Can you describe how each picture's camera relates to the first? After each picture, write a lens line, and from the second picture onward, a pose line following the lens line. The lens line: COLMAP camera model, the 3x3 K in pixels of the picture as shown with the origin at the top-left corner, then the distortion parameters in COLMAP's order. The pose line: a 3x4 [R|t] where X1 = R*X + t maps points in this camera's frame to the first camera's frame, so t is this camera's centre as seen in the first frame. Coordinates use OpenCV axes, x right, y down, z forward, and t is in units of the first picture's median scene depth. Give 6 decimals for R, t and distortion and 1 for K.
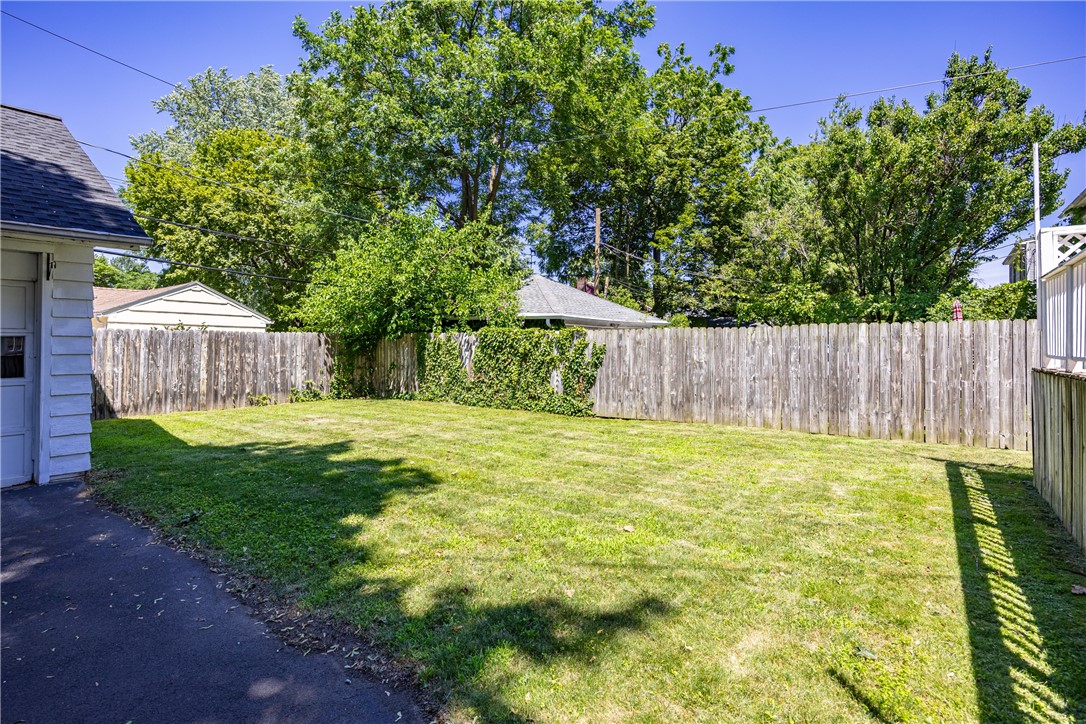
lens RADIAL K [[534.5, 0, 539.7], [0, 534.5, 335.4], [0, 0, 1]] dist [-0.001459, -0.000674]
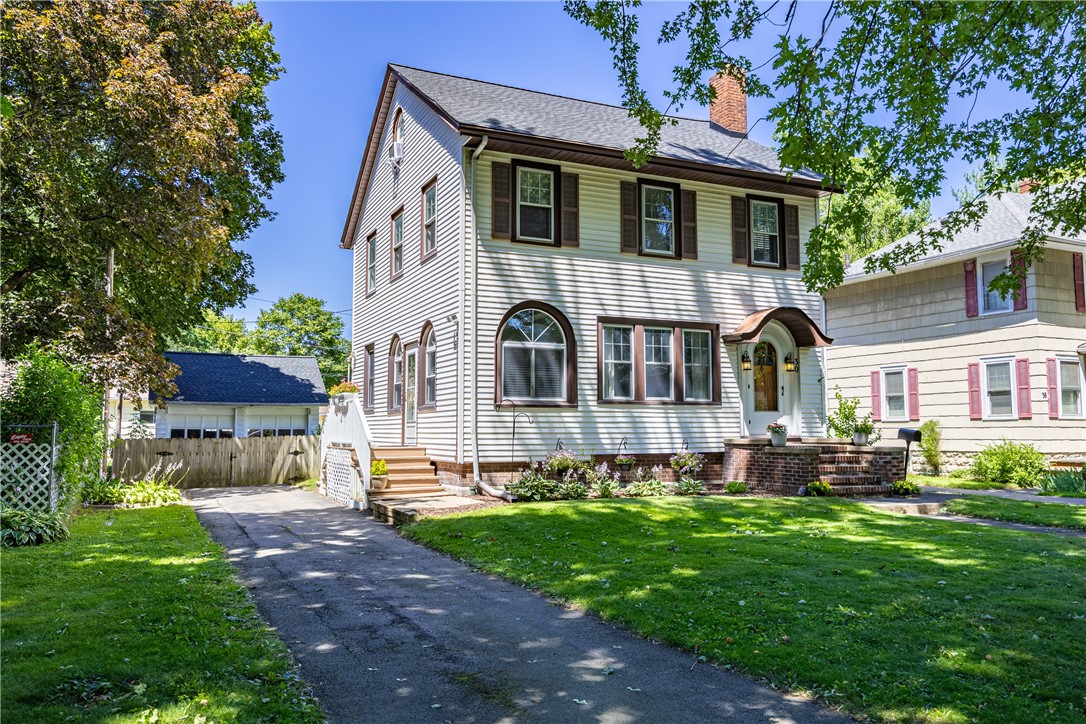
lens RADIAL K [[862.6, 0, 547.2], [0, 862.6, 364.4], [0, 0, 1]] dist [0.030770, 0.015631]
pose [[0.870794, -0.048175, -0.489282, 1.562673], [0.019534, 0.997792, -0.063478, -0.013934], [0.491260, 0.045719, 0.869812, -1.548603]]
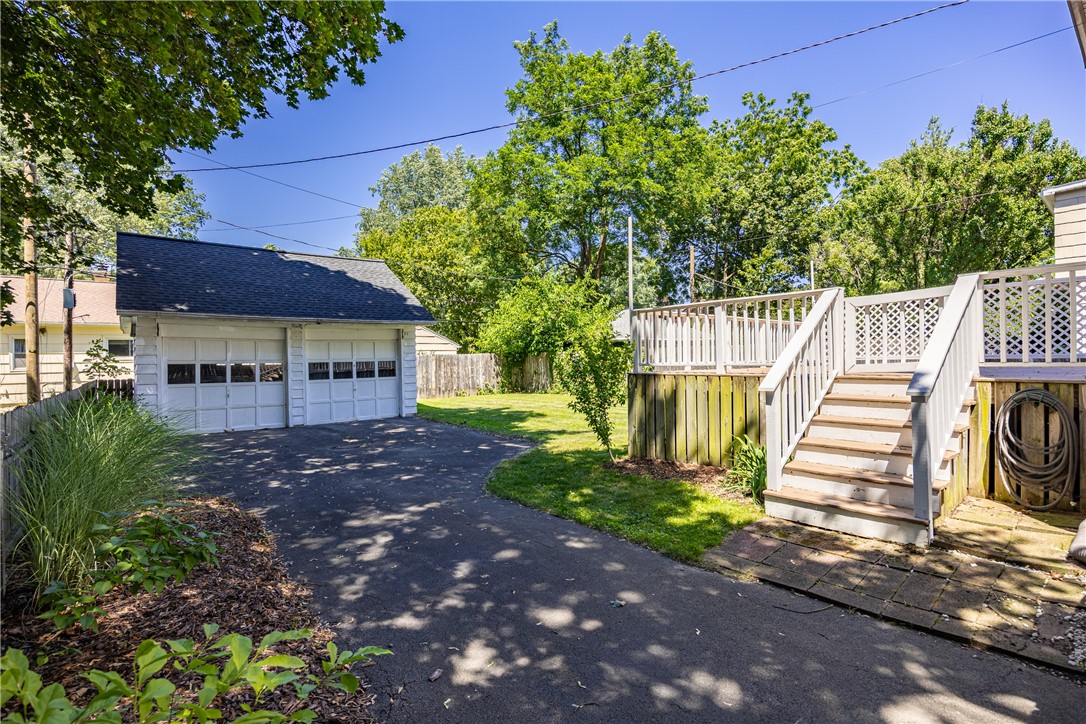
lens RADIAL K [[515.0, 0, 548.1], [0, 515.0, 370.0], [0, 0, 1]] dist [0.000538, 0.000171]
pose [[0.966921, -0.018116, -0.254433, 0.172197], [0.029474, 0.998728, 0.040900, -0.014543], [0.253368, -0.047046, 0.966225, -0.526196]]
